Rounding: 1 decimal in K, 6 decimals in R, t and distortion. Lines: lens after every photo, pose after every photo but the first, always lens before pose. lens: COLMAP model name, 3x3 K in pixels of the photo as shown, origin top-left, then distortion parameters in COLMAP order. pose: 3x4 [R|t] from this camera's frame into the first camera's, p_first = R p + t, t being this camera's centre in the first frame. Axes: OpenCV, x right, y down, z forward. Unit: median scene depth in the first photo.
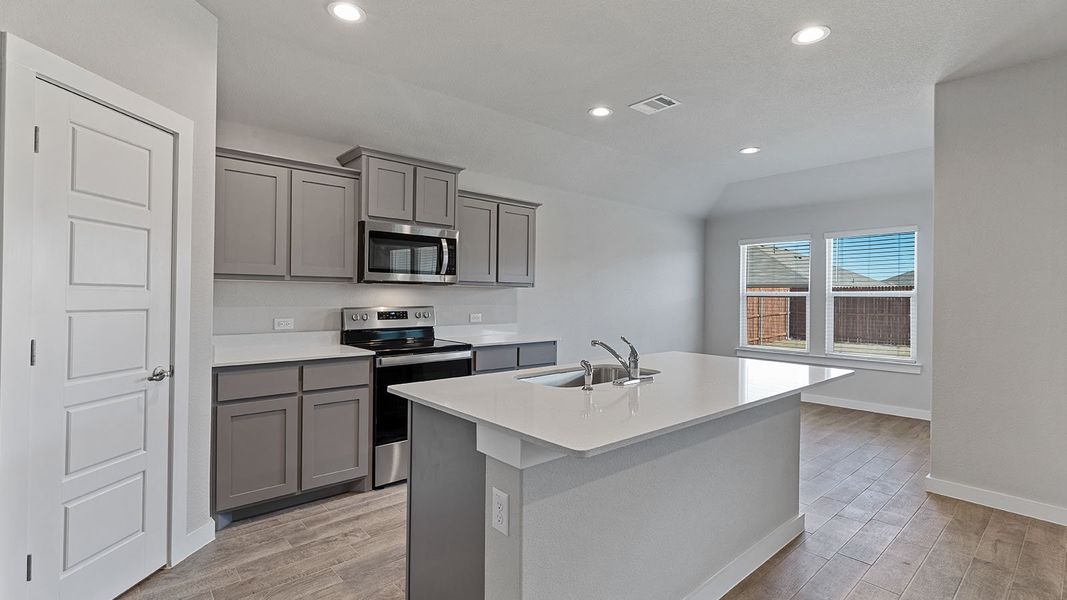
lens RADIAL K [[480.3, 0, 535.0], [0, 480.3, 297.9], [0, 0, 1]] dist [0.008162, -0.001446]
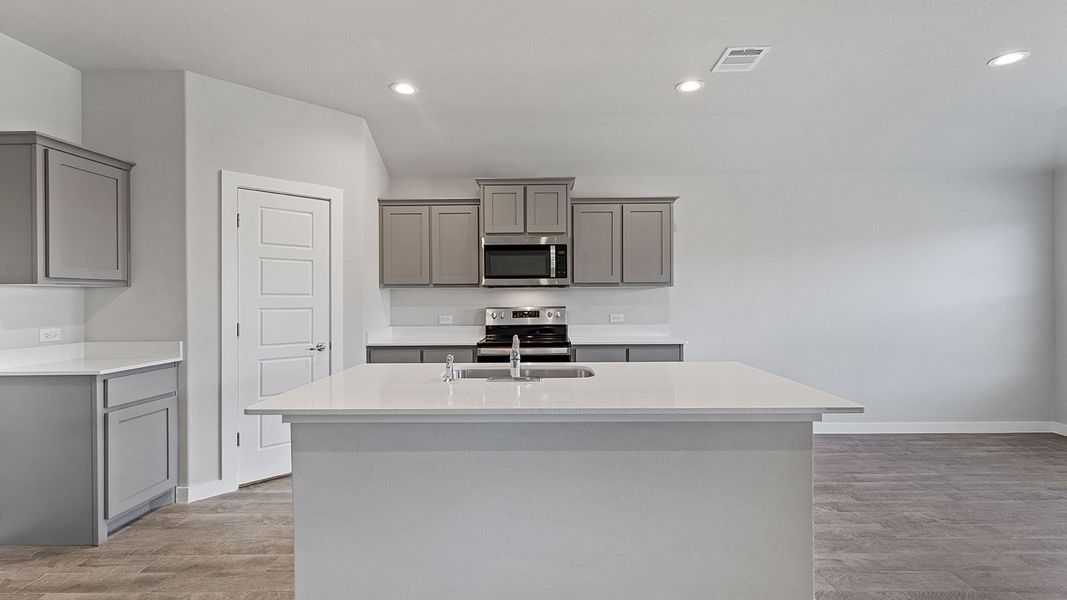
lens RADIAL K [[480.3, 0, 553.5], [0, 480.3, 298.2], [0, 0, 1]] dist [0.008162, -0.001446]
pose [[0.753868, -0.010727, -0.656938, 0.520285], [0.010014, 0.999938, -0.004837, 0.003626], [0.656949, -0.002932, 0.753929, 0.161636]]
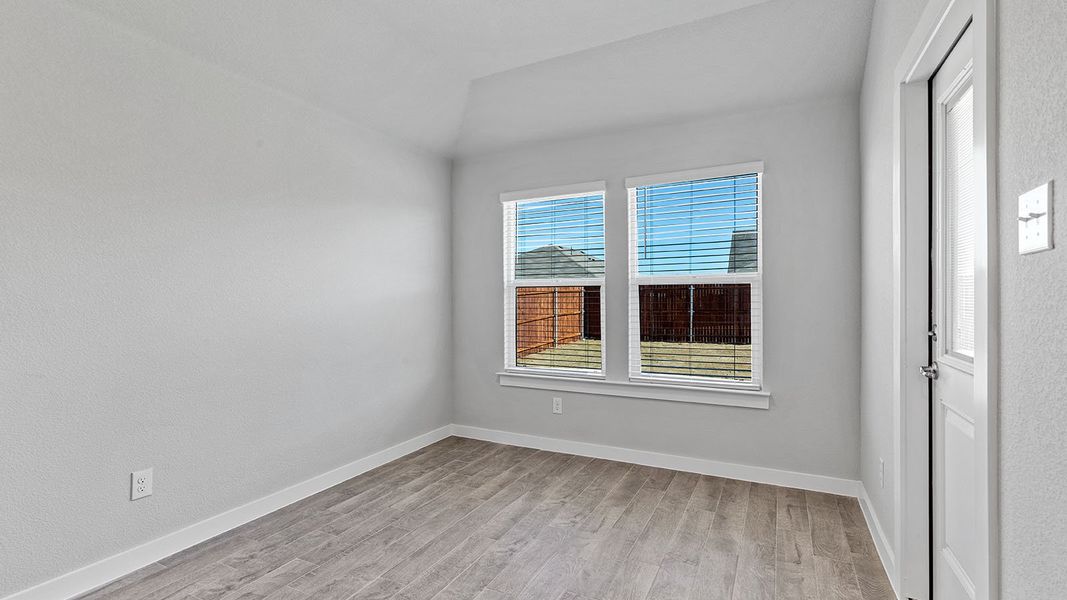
lens RADIAL K [[480.3, 0, 521.6], [0, 480.3, 297.1], [0, 0, 1]] dist [0.008162, -0.001446]
pose [[0.938234, -0.009681, 0.345865, 0.426859], [0.011568, 0.999927, -0.003392, 0.022897], [-0.345807, 0.007184, 0.938278, 0.762417]]
